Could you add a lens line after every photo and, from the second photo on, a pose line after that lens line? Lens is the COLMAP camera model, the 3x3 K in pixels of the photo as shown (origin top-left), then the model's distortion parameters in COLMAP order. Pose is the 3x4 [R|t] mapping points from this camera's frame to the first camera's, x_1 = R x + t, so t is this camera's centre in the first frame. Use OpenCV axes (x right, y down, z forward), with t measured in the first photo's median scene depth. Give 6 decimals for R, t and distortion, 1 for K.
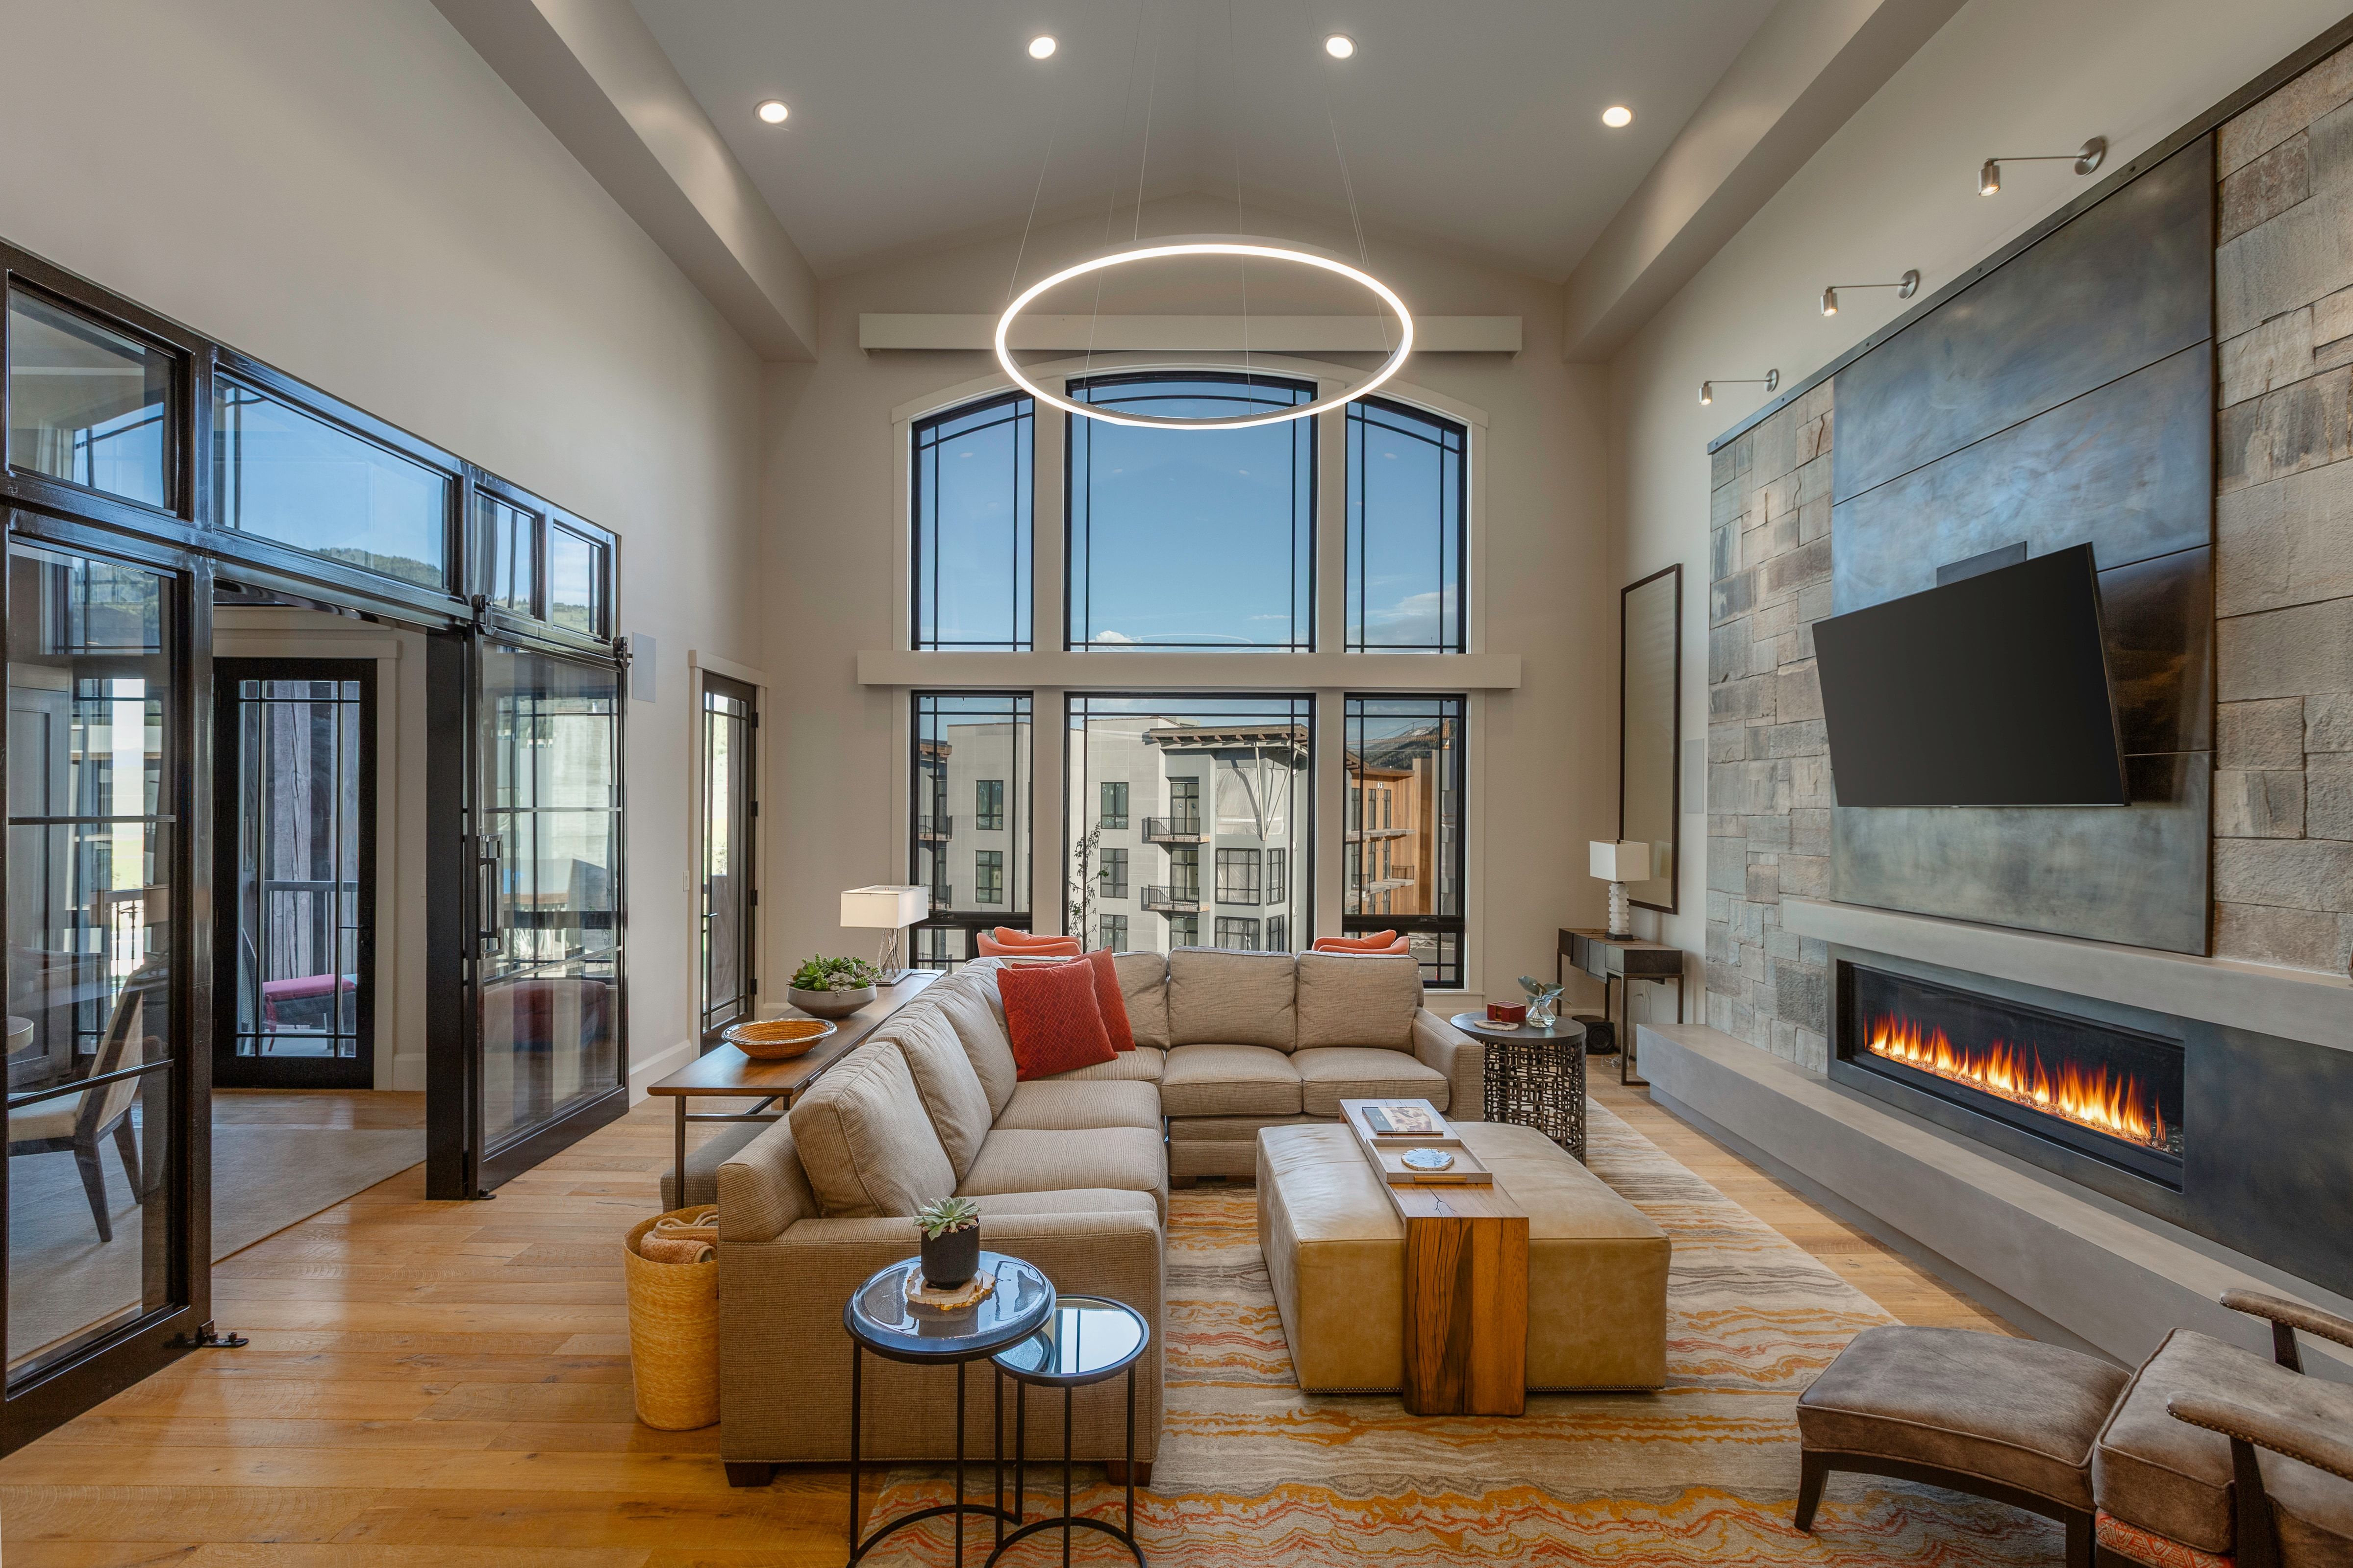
lens RADIAL K [[1047.0, 0, 1171.7], [0, 1047.0, 804.4], [0, 0, 1]] dist [0.001004, 0.000049]
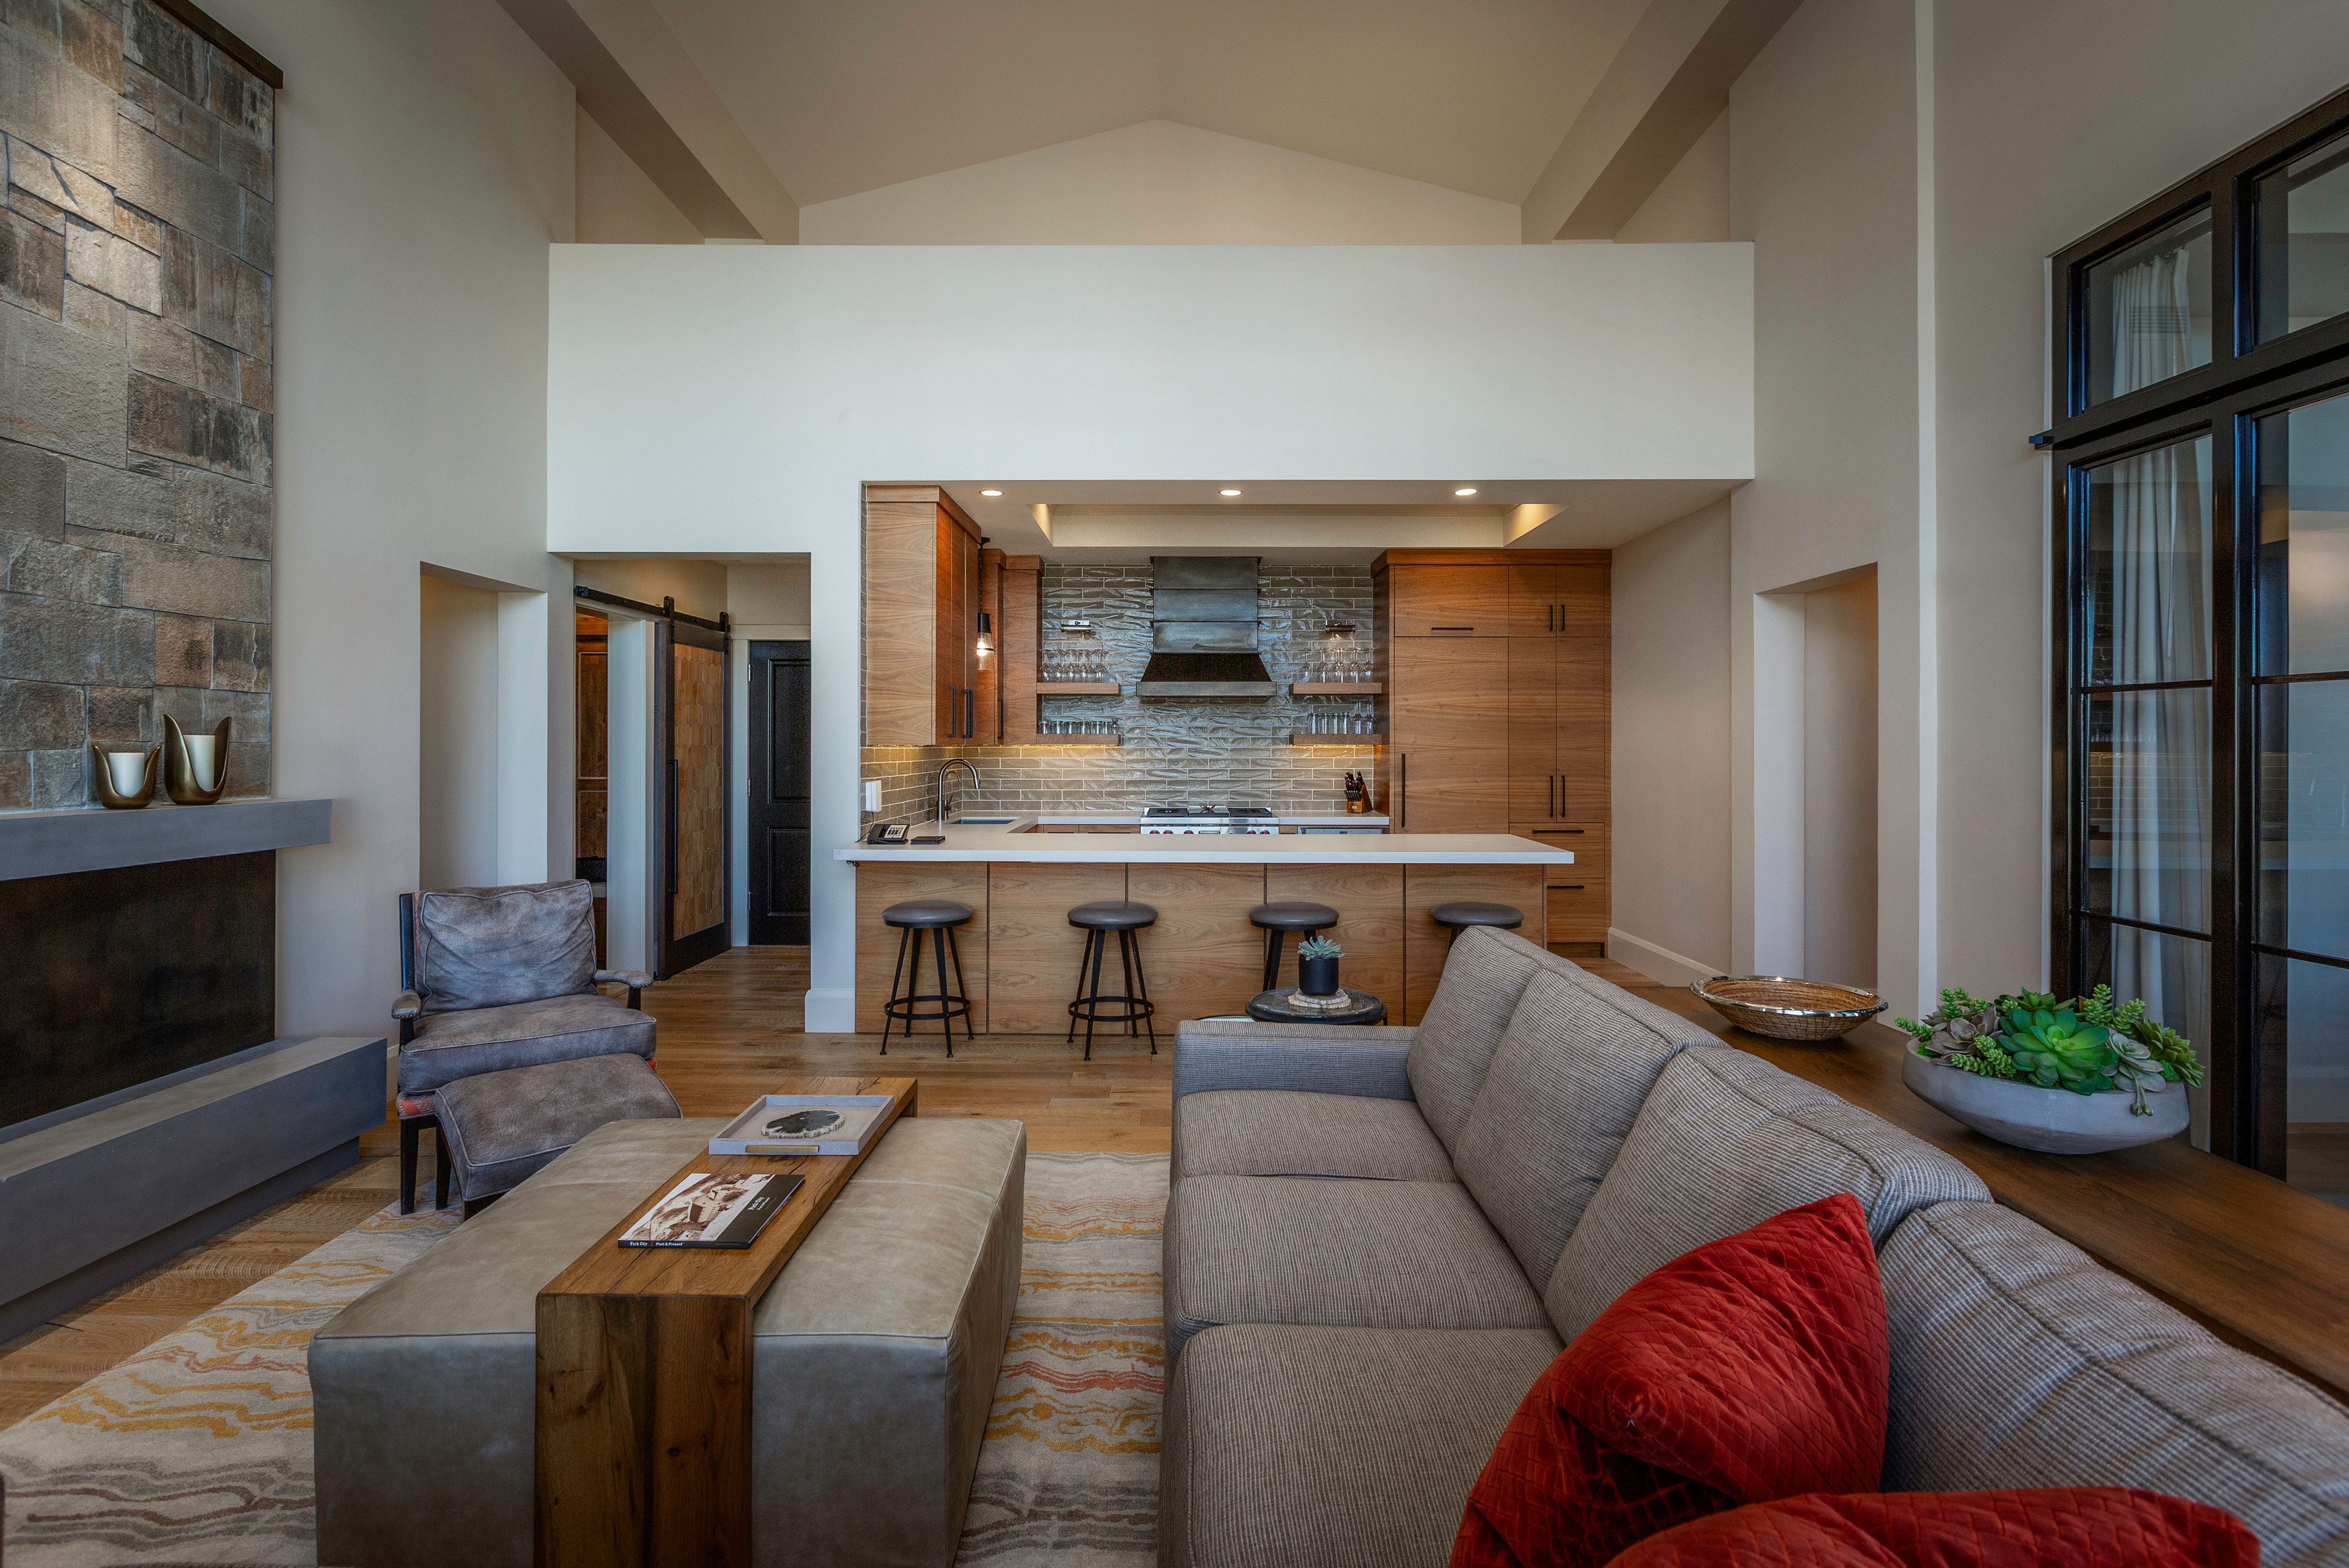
lens RADIAL K [[1113.5, 0, 1174.6], [0, 1113.5, 738.9], [0, 0, 1]] dist [0.000241, -0.000121]
pose [[-0.999884, -0.004949, 0.014422, -0.020933], [-0.005032, 0.999971, -0.005732, 0.076425], [-0.014393, -0.005804, -0.999880, 1.725028]]
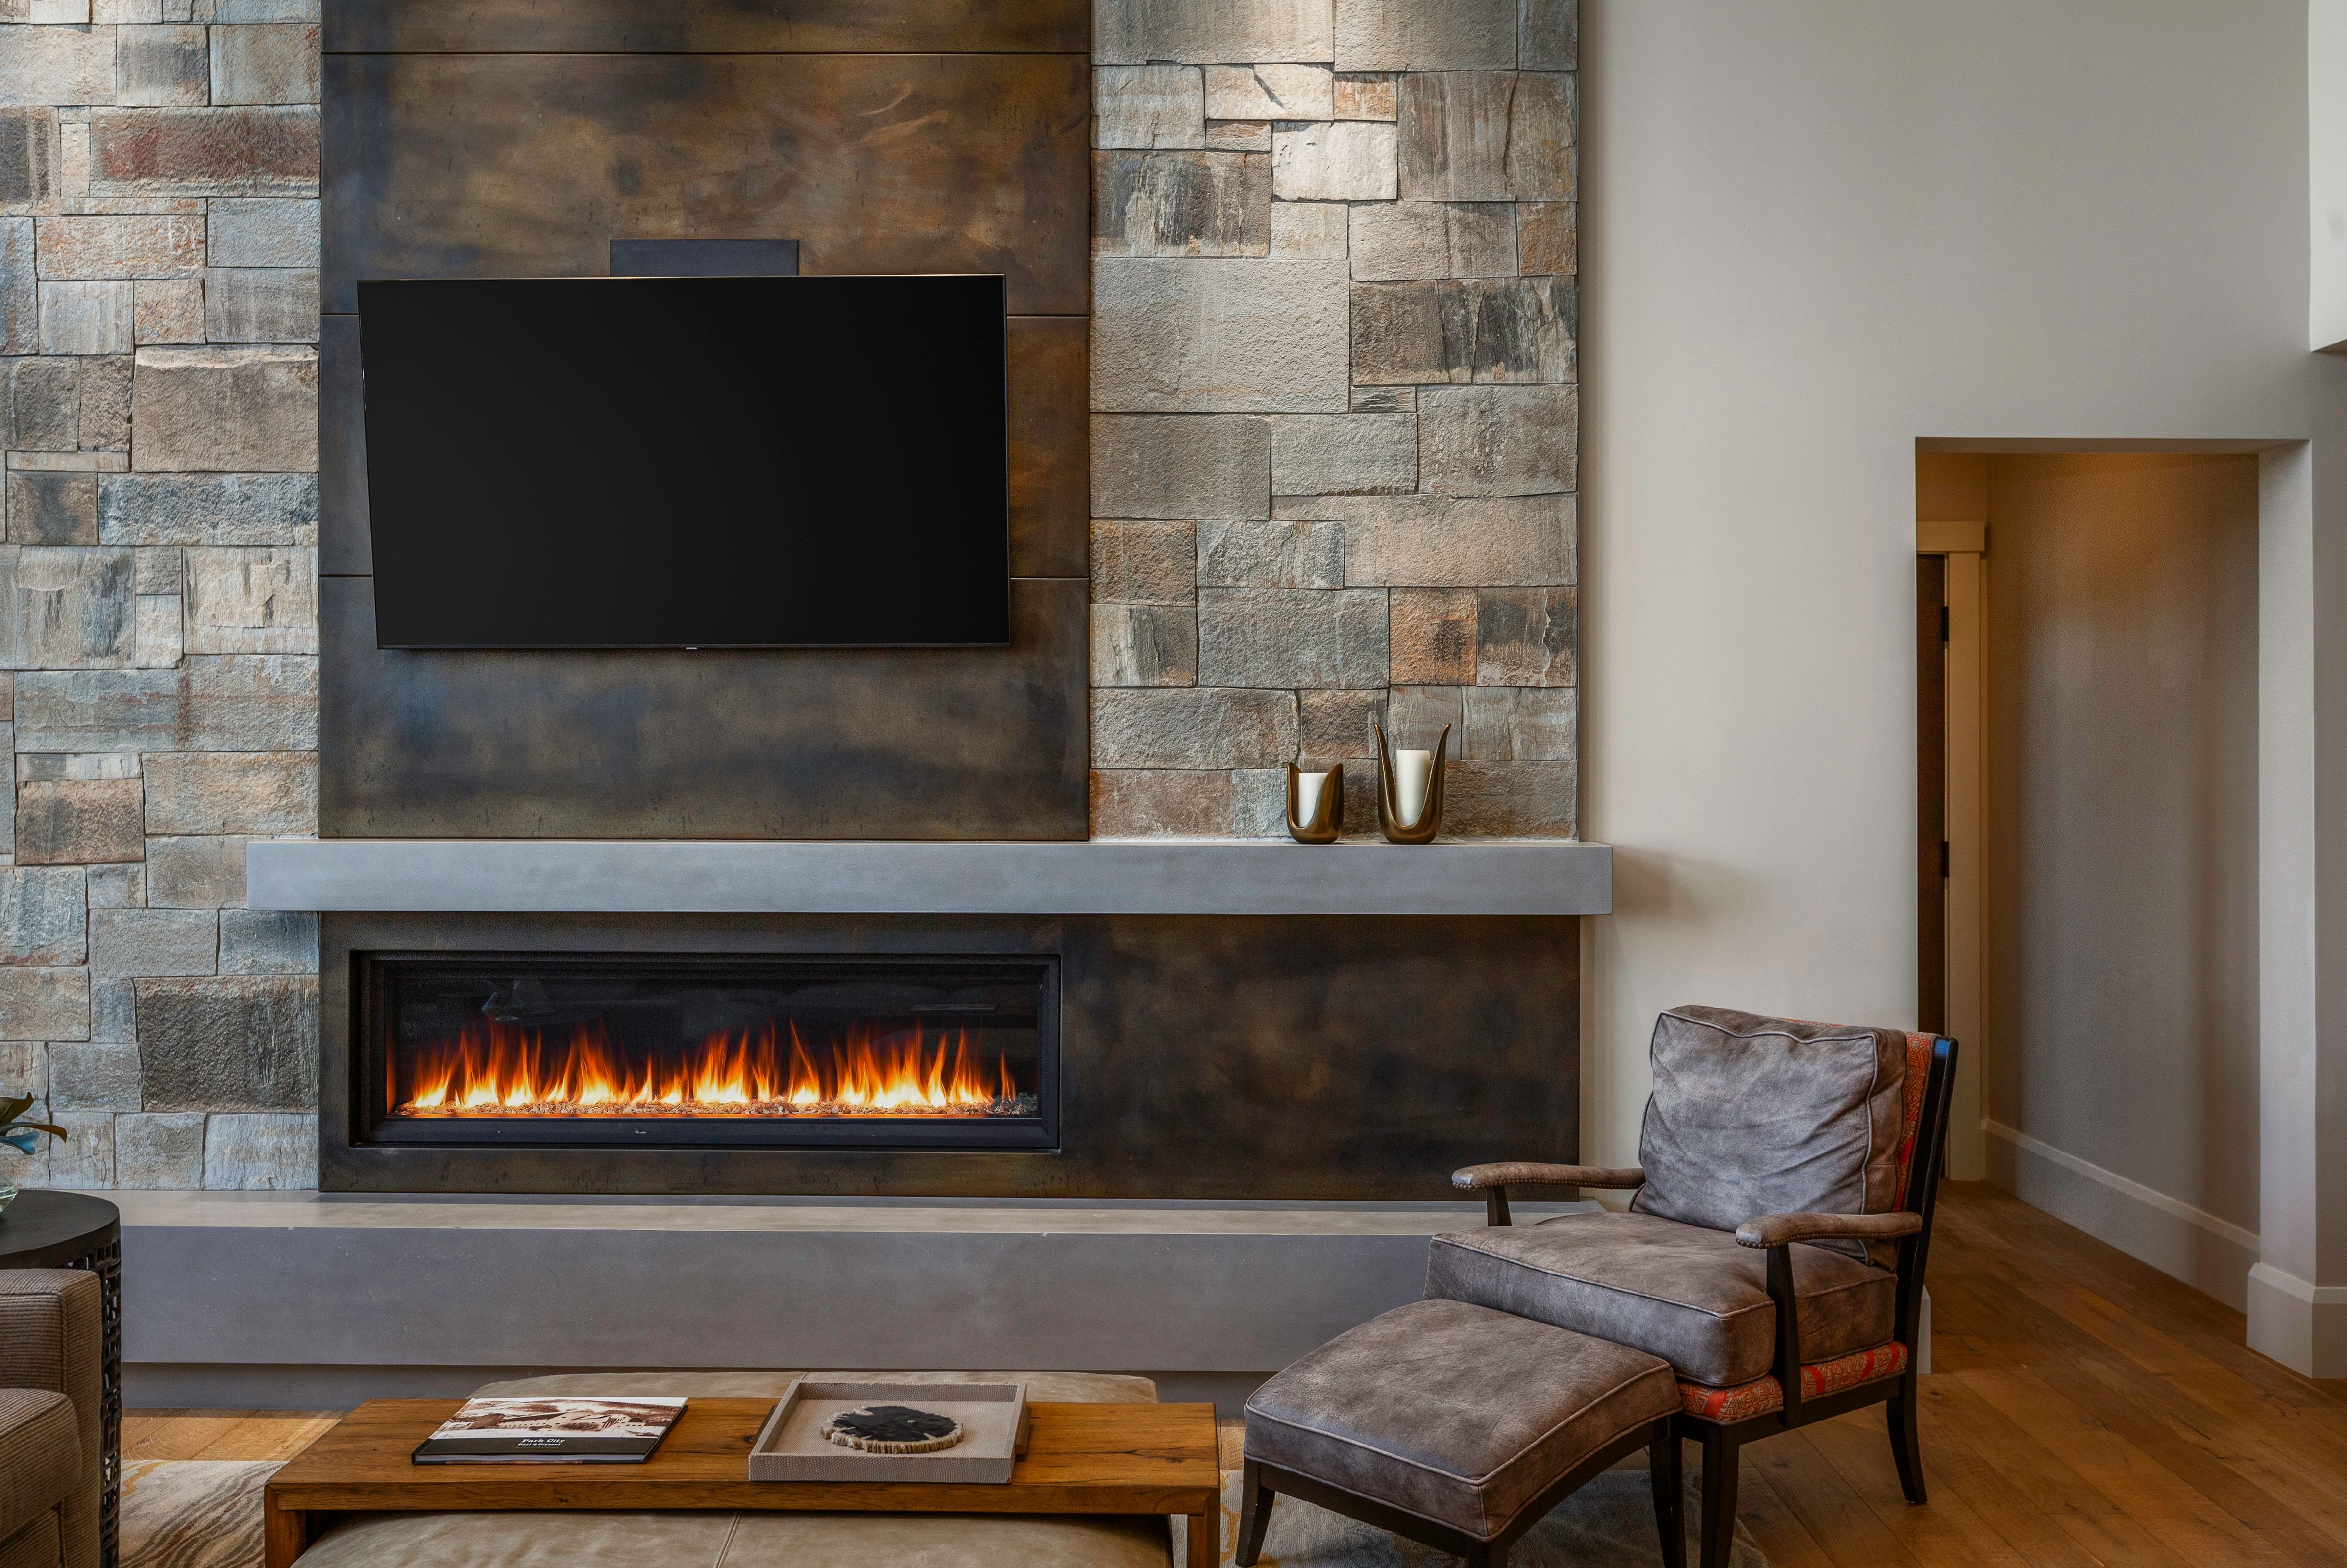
lens RADIAL K [[2200.8, 0, 1170.5], [0, 2200.8, 741.8], [0, 0, 1]] dist [-0.007840, -0.002562]
pose [[0.014597, 0.003716, 0.999887, -0.611371], [-0.001778, 0.999992, -0.003690, 0.071975], [-0.999892, -0.001724, 0.014603, 0.851179]]
